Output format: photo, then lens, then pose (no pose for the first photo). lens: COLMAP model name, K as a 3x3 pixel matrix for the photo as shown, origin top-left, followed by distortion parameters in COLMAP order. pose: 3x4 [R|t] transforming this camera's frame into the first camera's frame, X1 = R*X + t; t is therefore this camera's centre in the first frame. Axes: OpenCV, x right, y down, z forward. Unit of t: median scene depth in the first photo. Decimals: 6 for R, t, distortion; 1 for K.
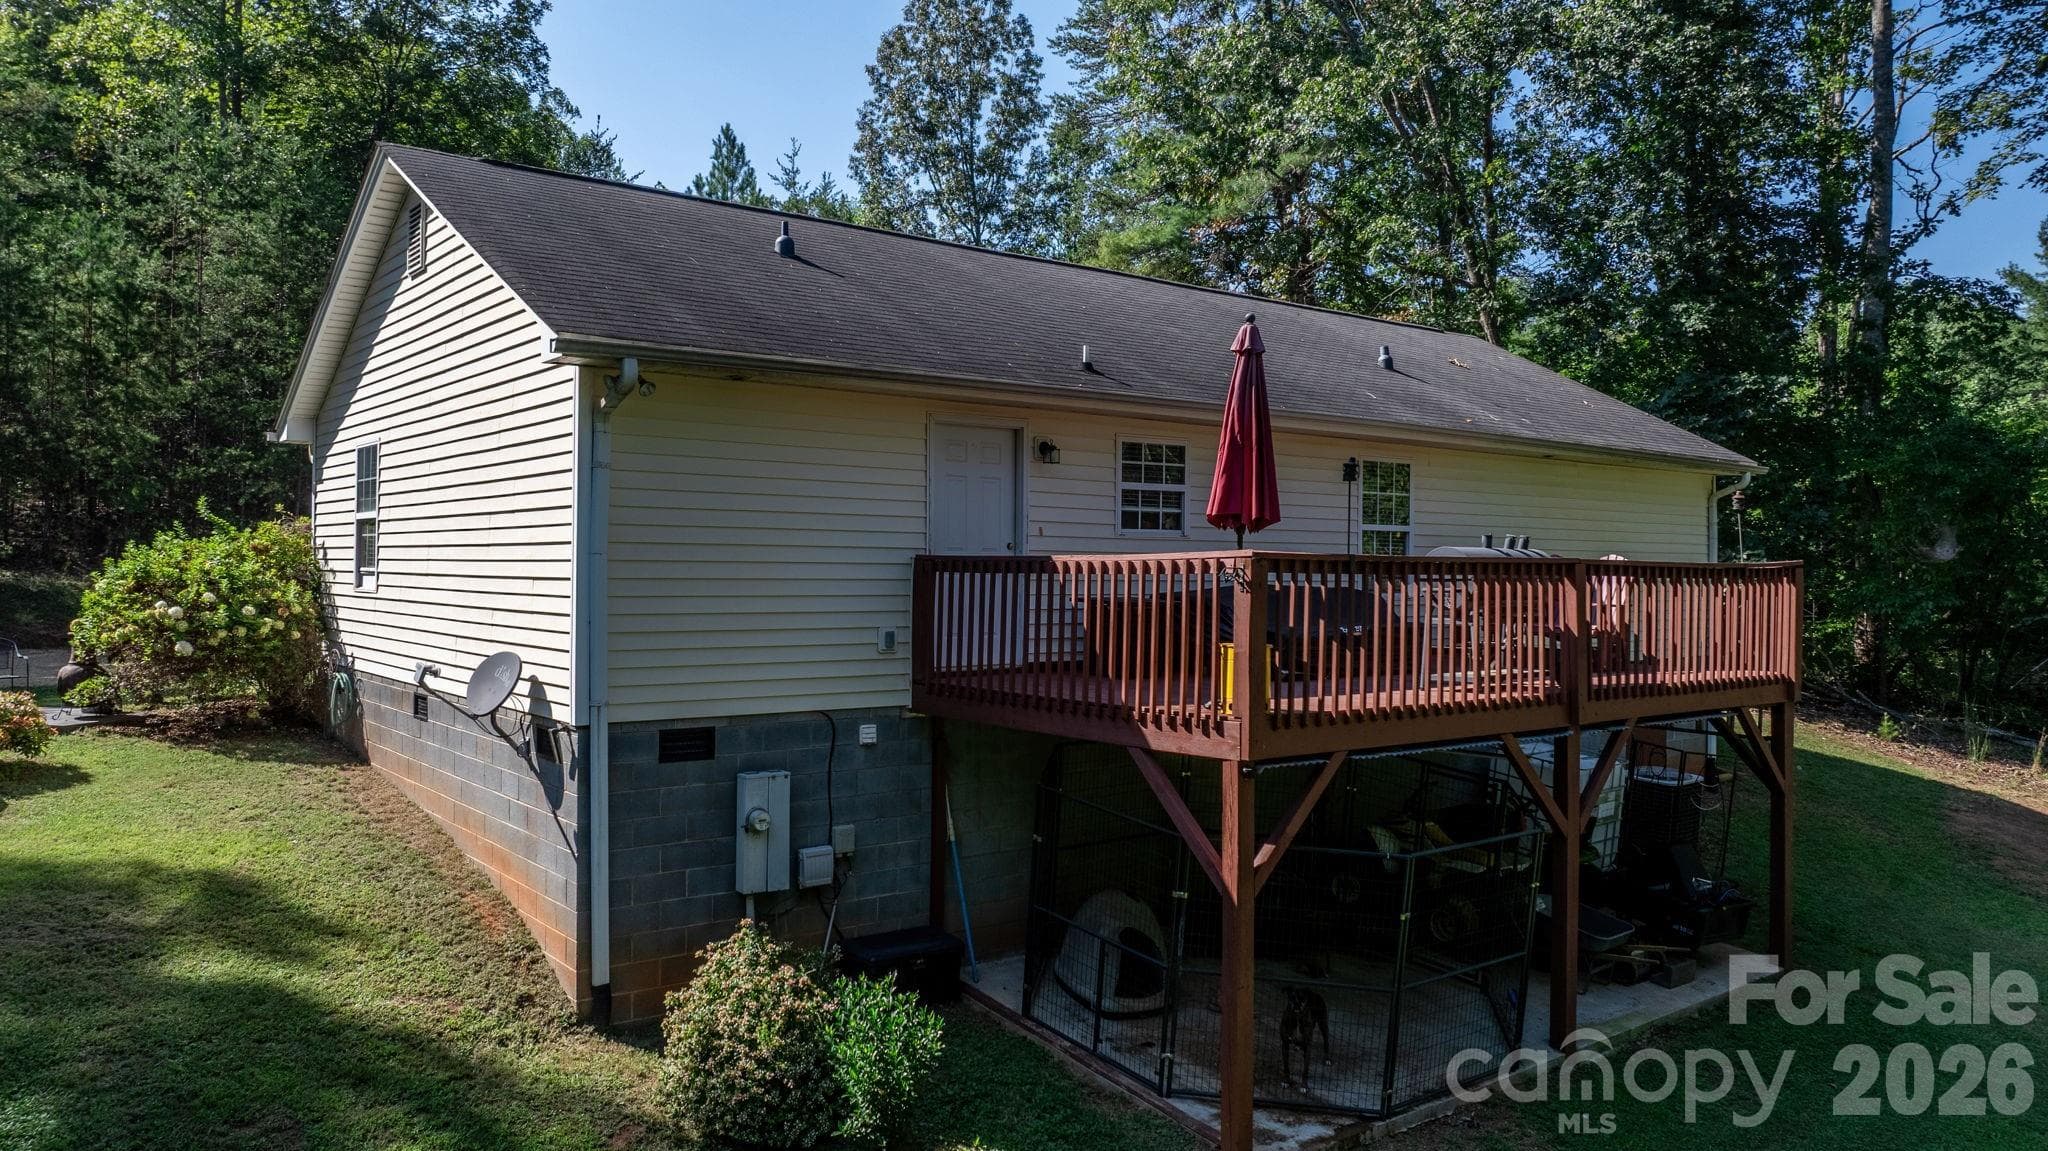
lens RADIAL K [[1391.8, 0, 1018.7], [0, 1391.8, 565.9], [0, 0, 1]] dist [-0.028224, -0.001213]
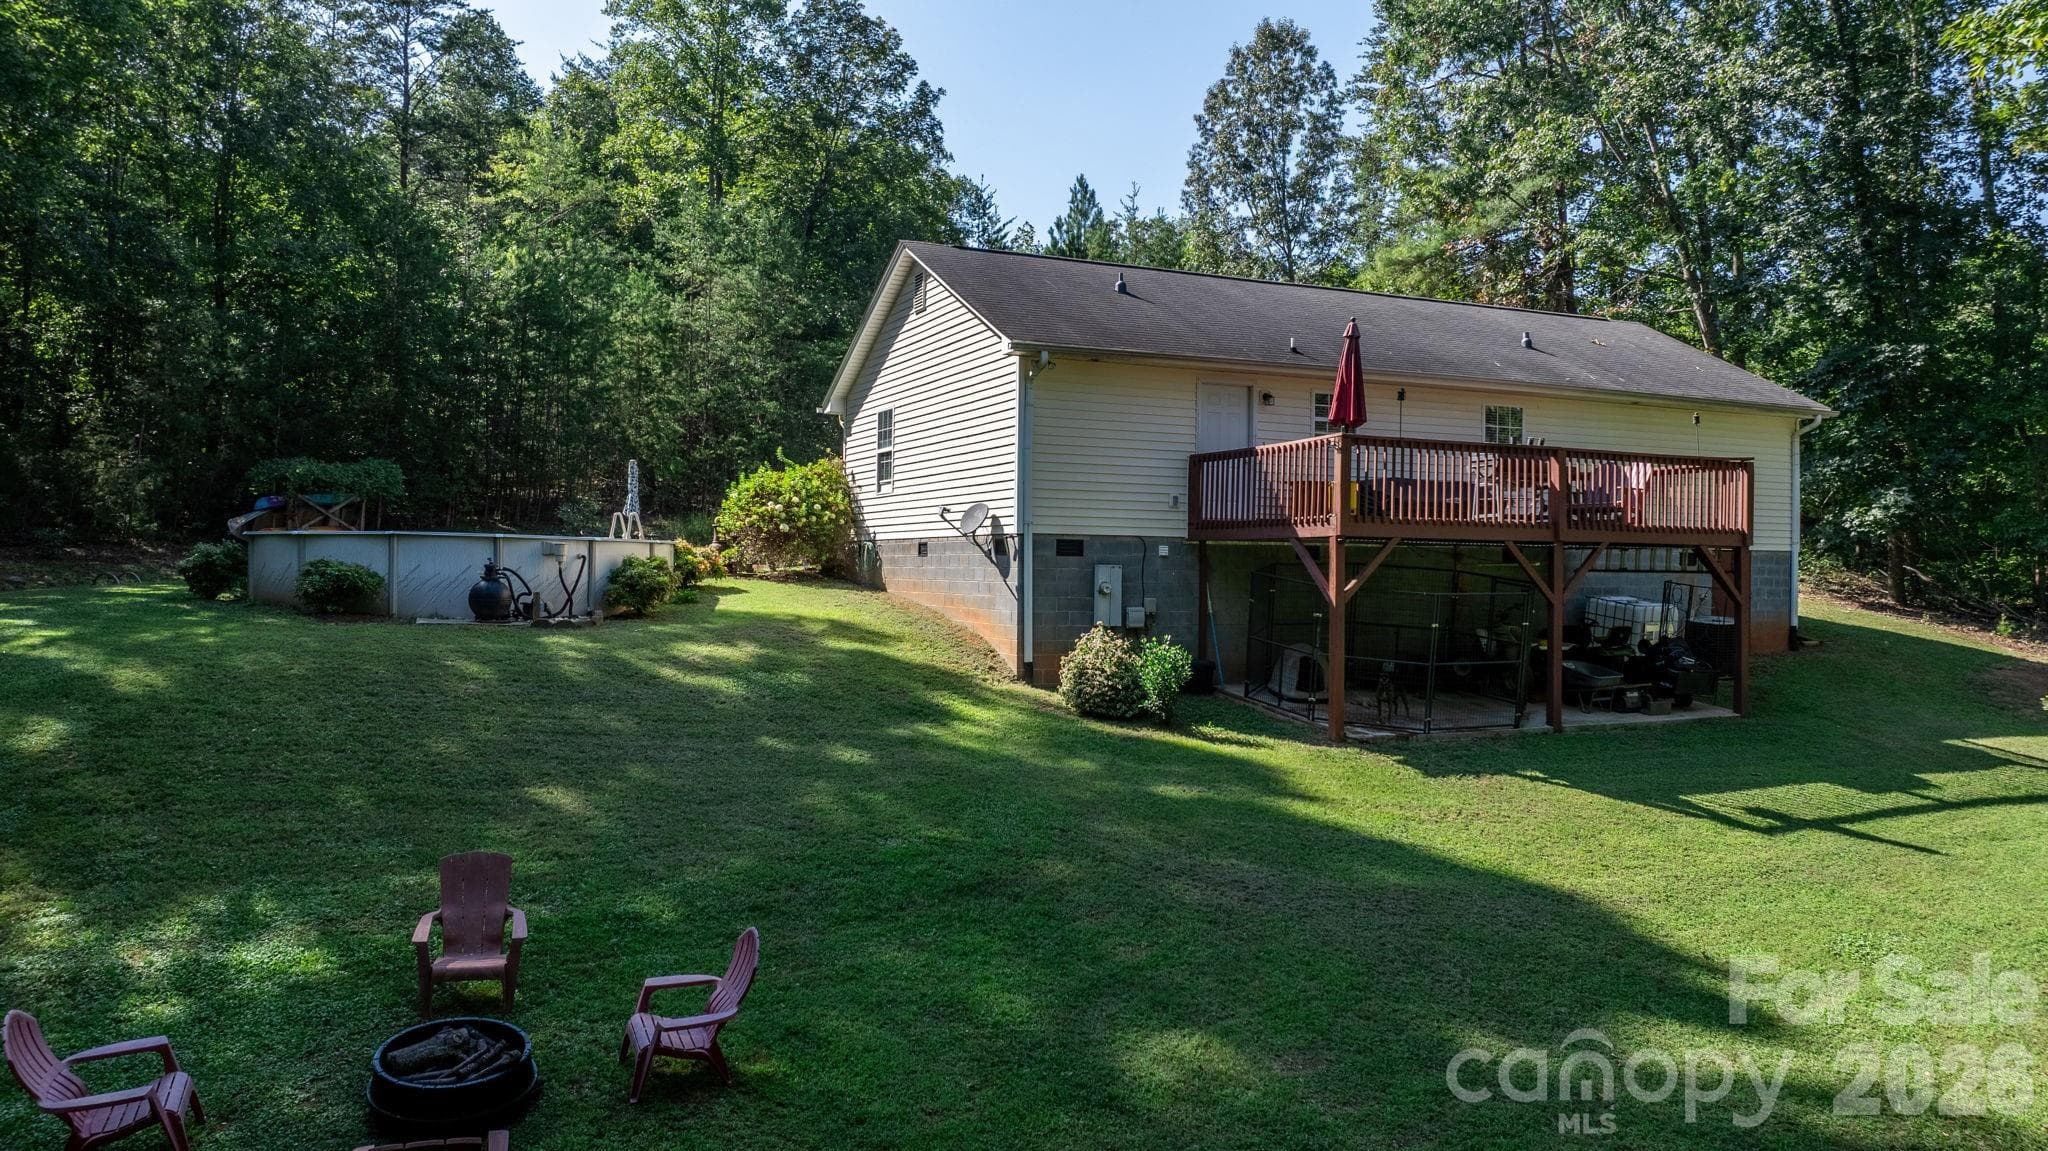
lens RADIAL K [[1391.8, 0, 1016.0], [0, 1391.8, 578.6], [0, 0, 1]] dist [-0.028224, -0.001213]
pose [[0.969298, 0.004254, -0.245852, 0.115714], [-0.003372, 0.999986, 0.004009, 0.111209], [0.245866, -0.003057, 0.969299, -0.625707]]
